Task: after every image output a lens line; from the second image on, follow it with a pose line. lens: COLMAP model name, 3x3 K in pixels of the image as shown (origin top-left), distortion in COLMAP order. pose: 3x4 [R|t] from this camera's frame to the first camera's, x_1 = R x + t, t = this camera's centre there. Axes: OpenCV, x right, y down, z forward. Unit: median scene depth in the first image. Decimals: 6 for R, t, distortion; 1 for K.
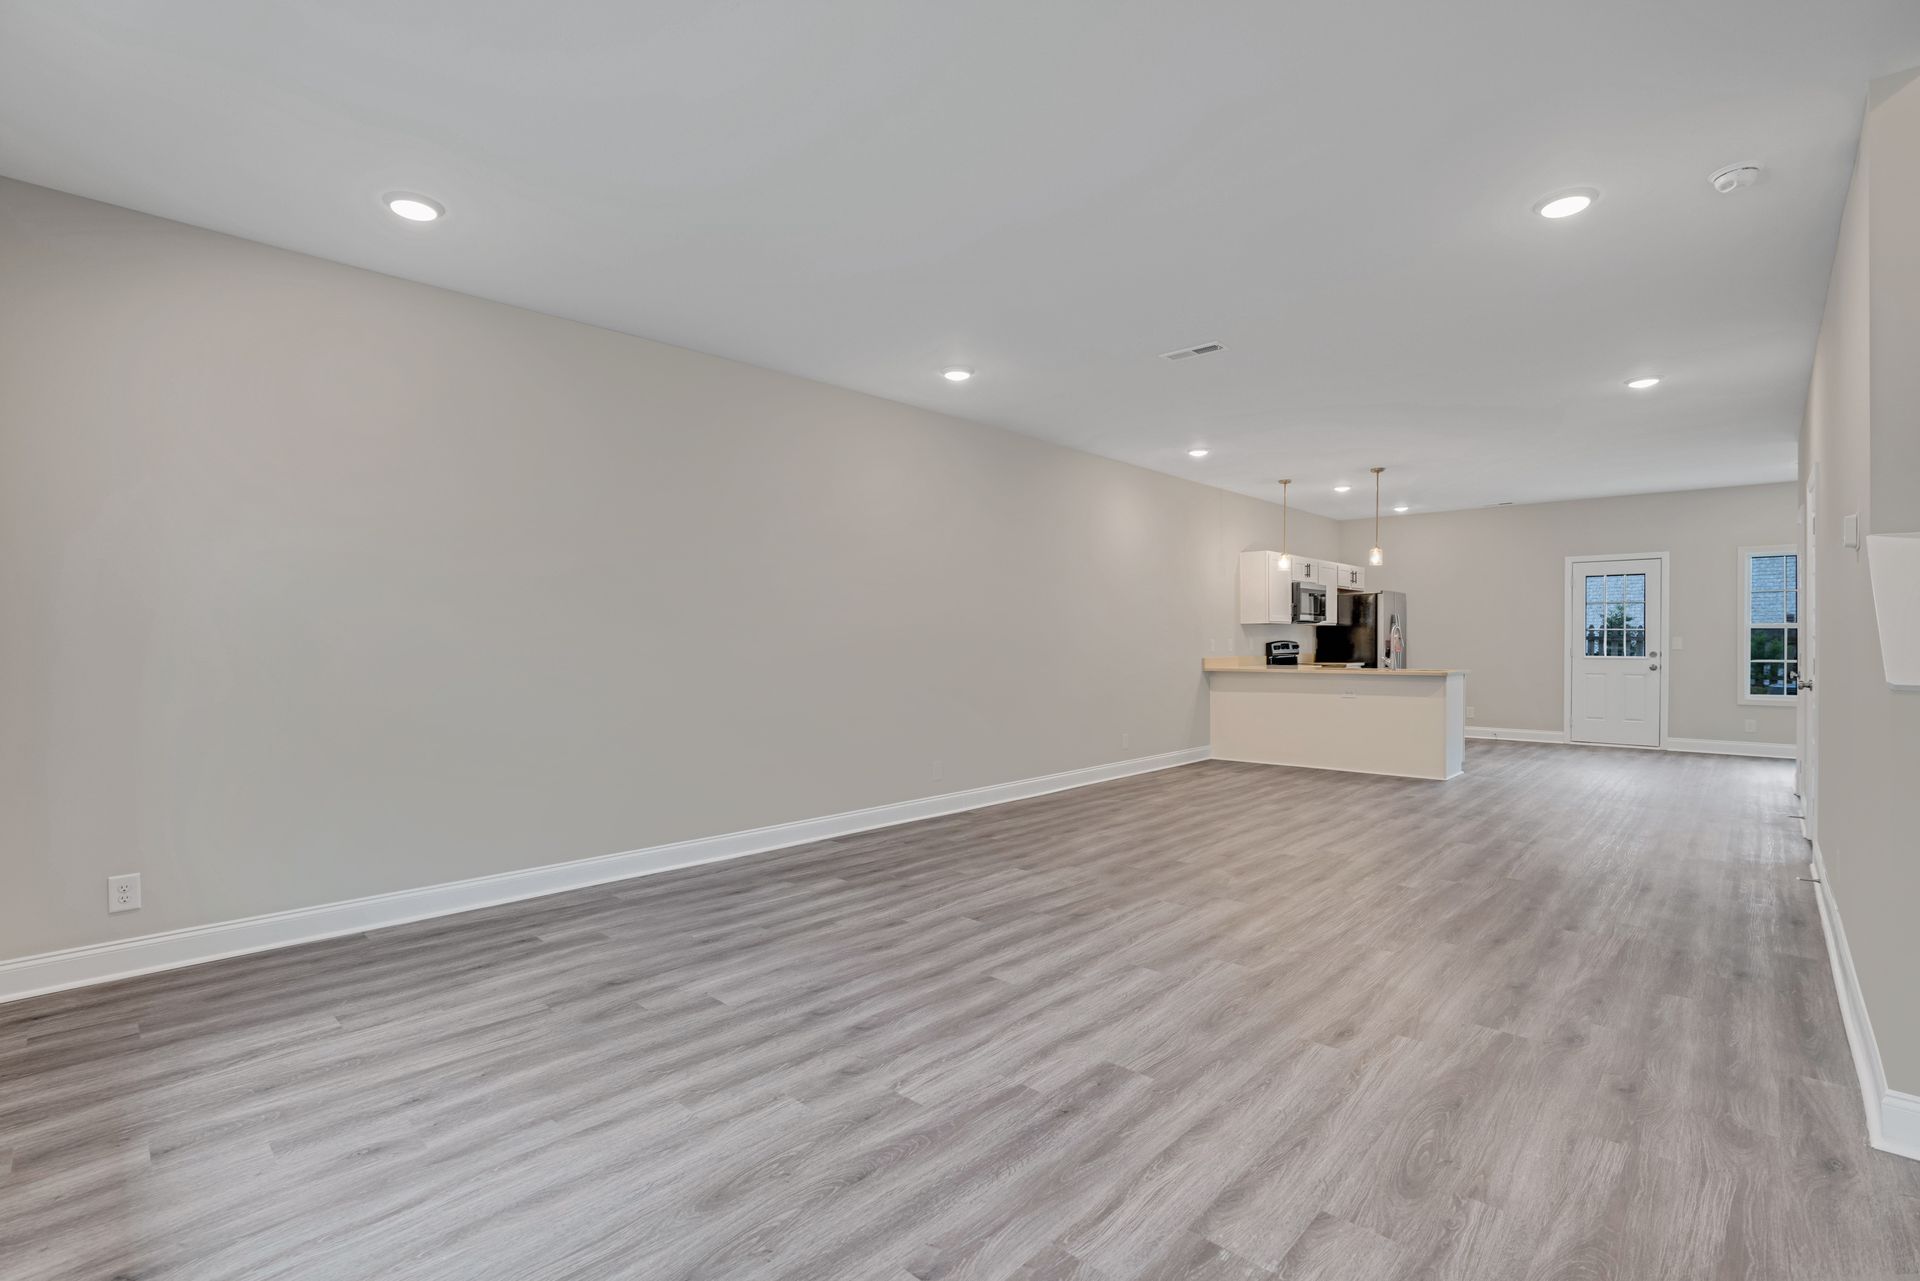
lens RADIAL K [[879.4, 0, 945.7], [0, 879.4, 649.4], [0, 0, 1]] dist [-0.069529, 0.026315]
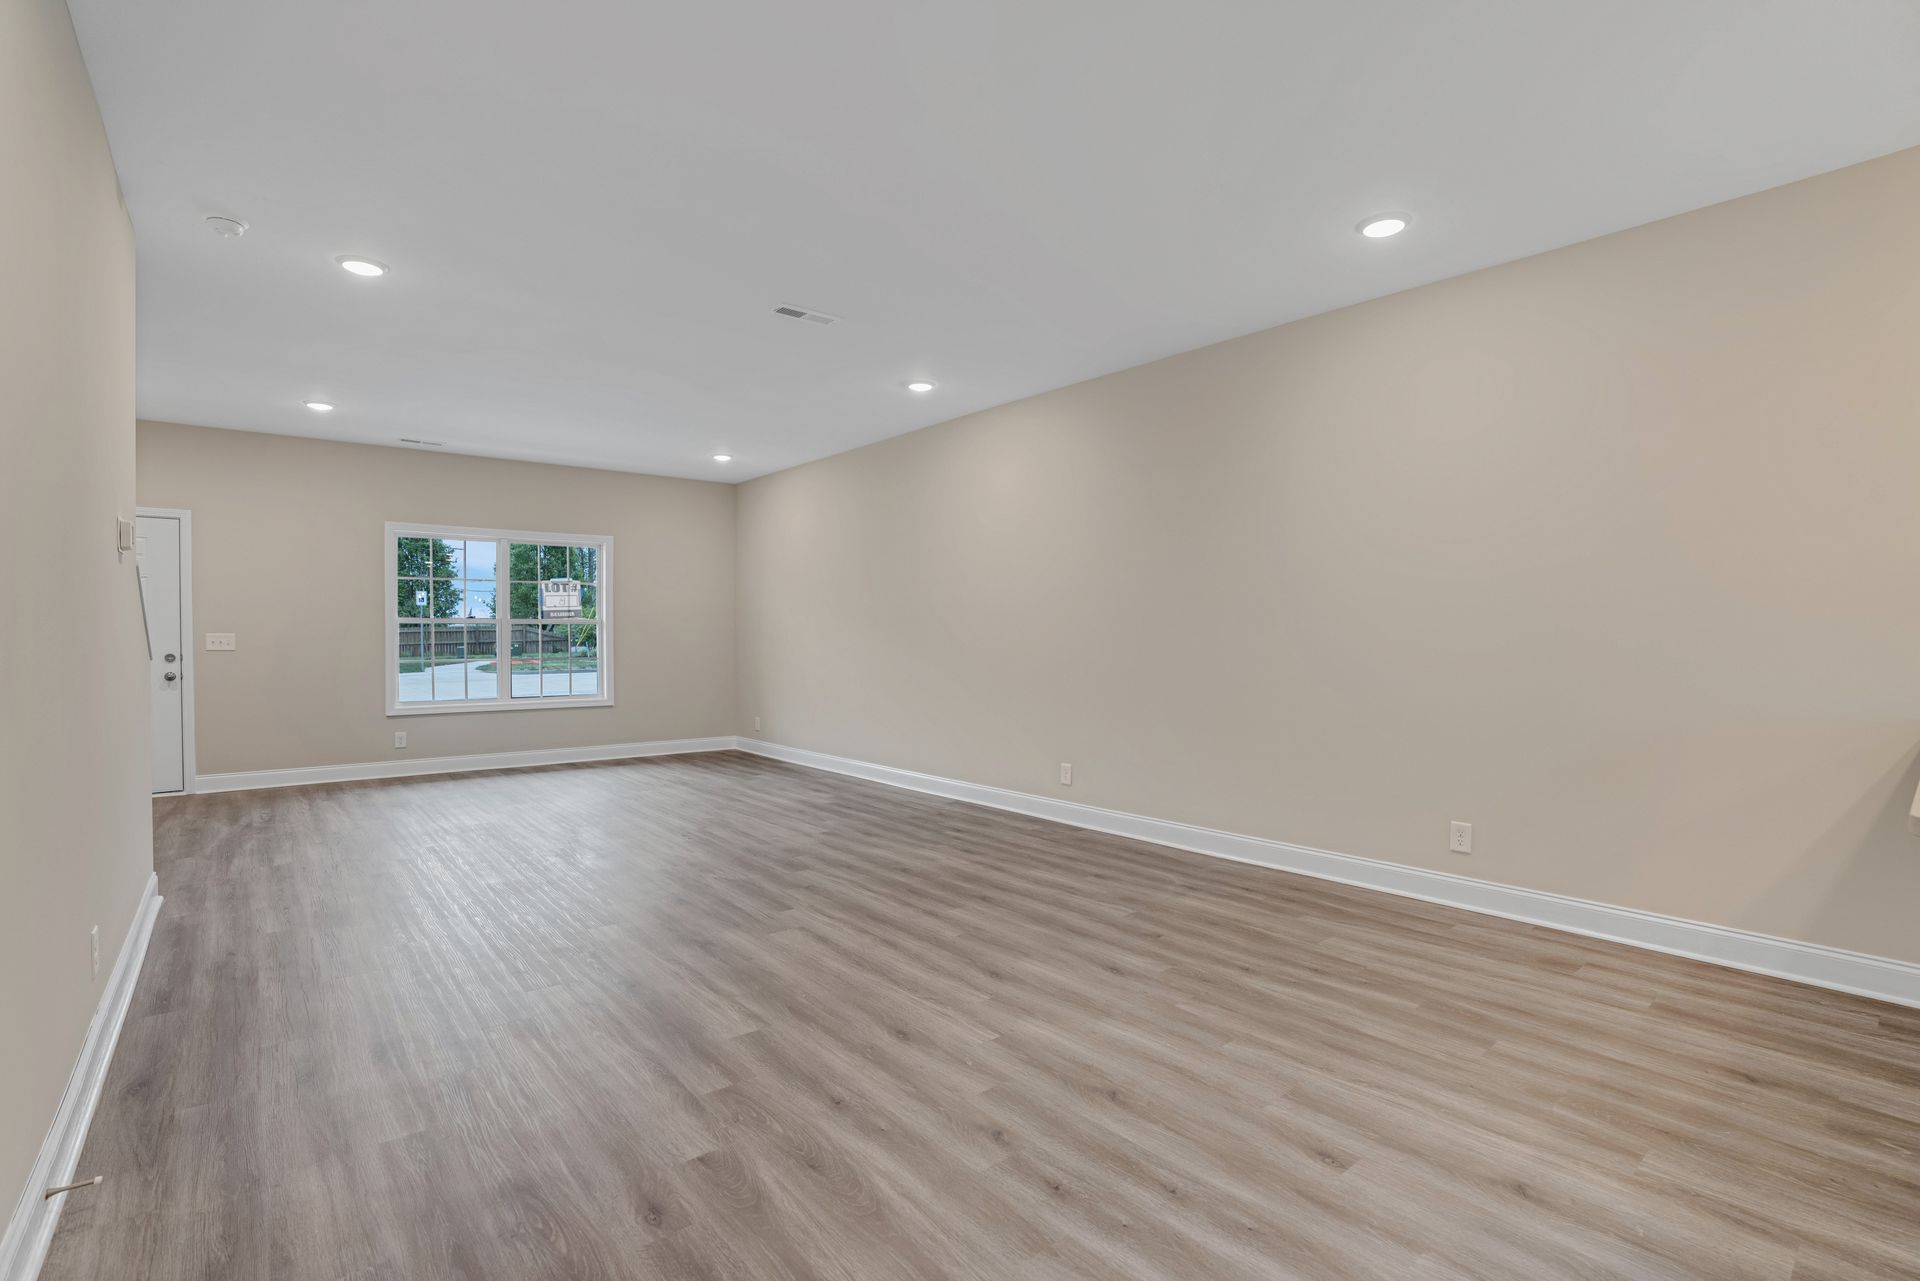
lens RADIAL K [[879.4, 0, 945.7], [0, 879.4, 649.4], [0, 0, 1]] dist [-0.069529, 0.026315]
pose [[-0.114145, 0.022286, -0.993214, 0.707192], [-0.006947, 0.999706, 0.023230, -0.010376], [0.993440, 0.009552, -0.113956, 0.752595]]
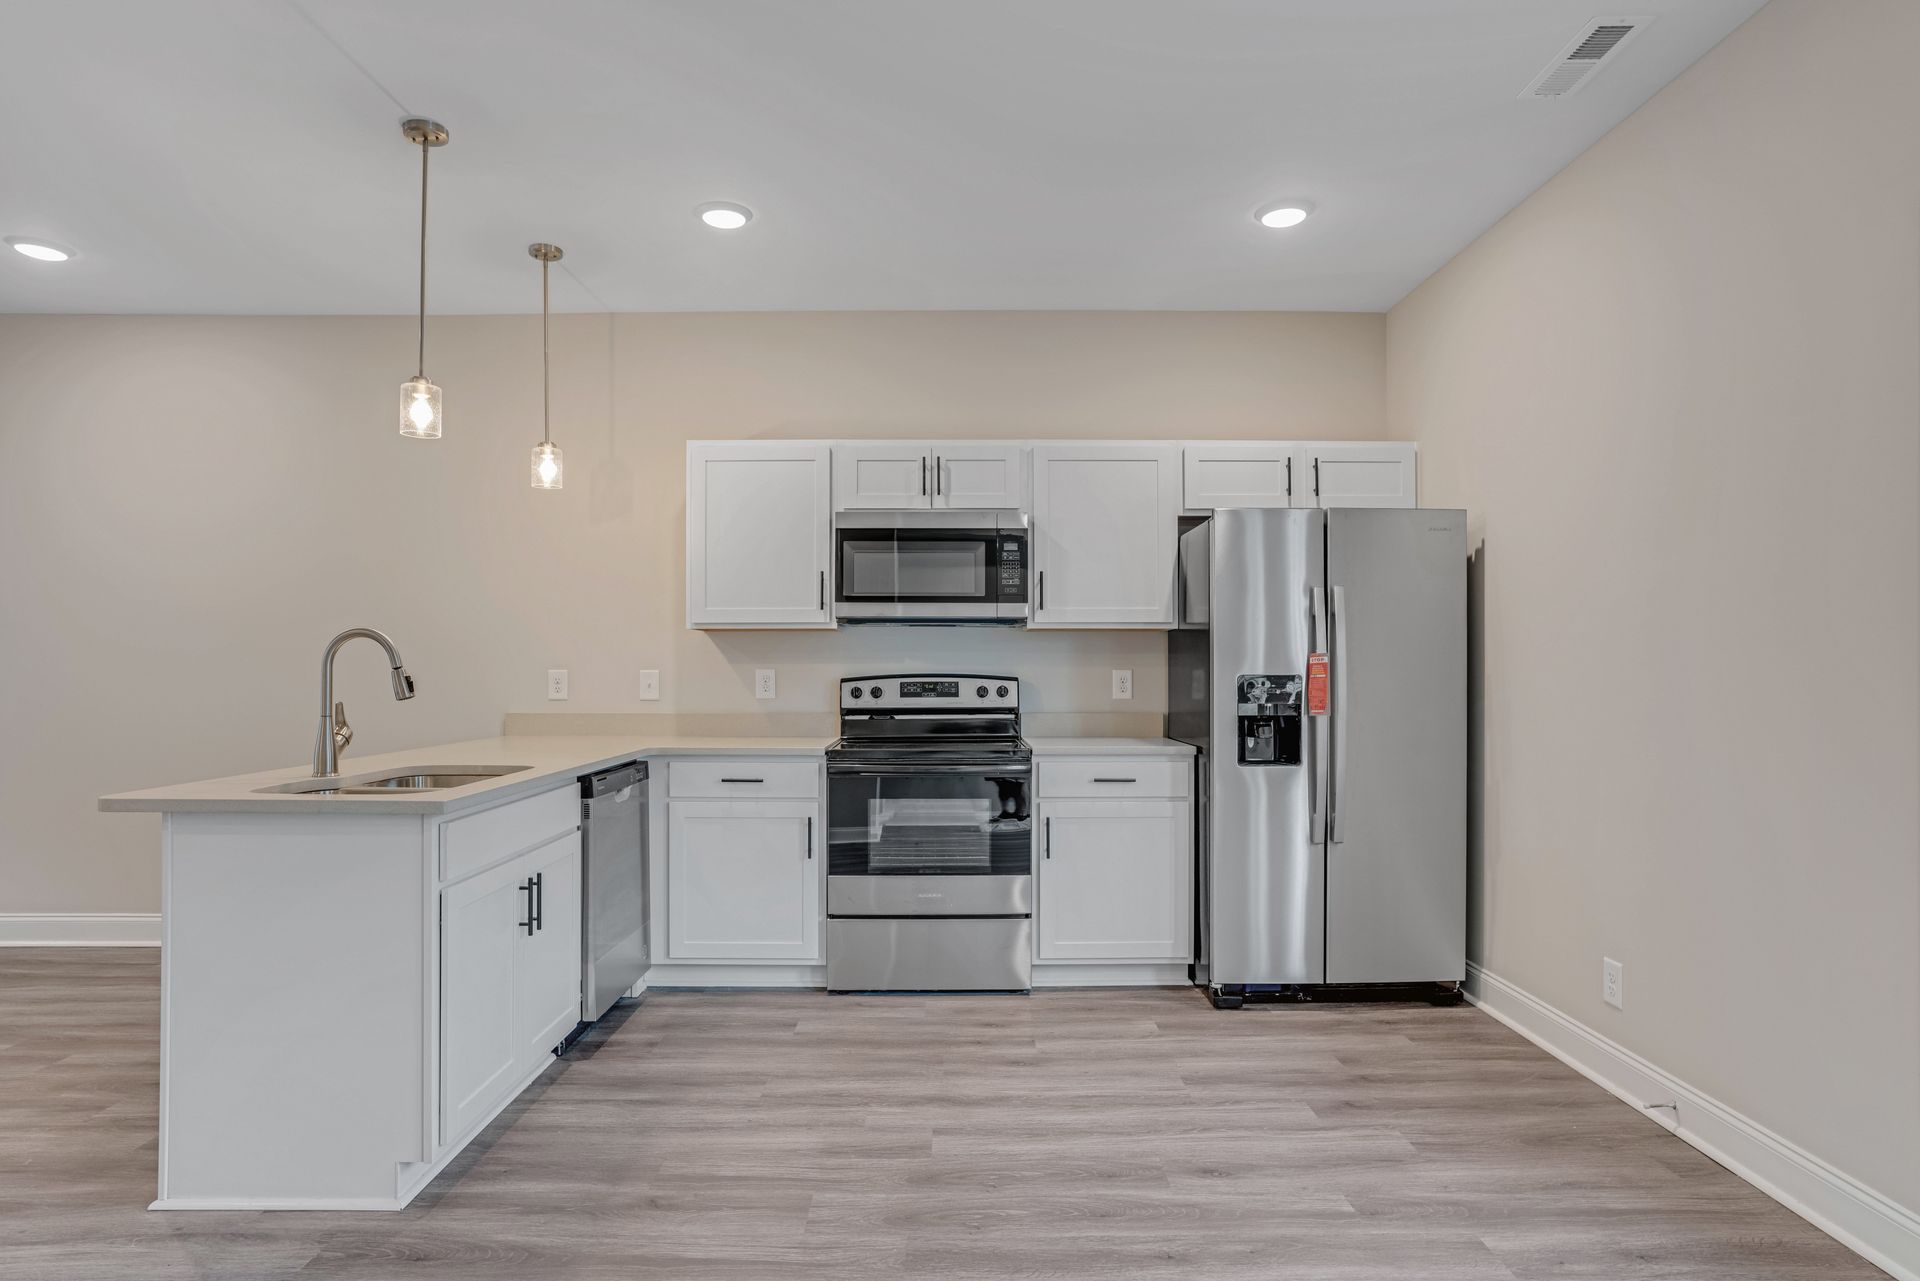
lens RADIAL K [[1051.8, 0, 949.3], [0, 1051.8, 664.0], [0, 0, 1]] dist [-0.051869, 0.035274]
pose [[0.698120, 0.001042, -0.715980, 0.908332], [-0.009366, 0.999927, -0.007676, -0.013523], [0.715919, 0.012065, 0.698079, 0.884400]]
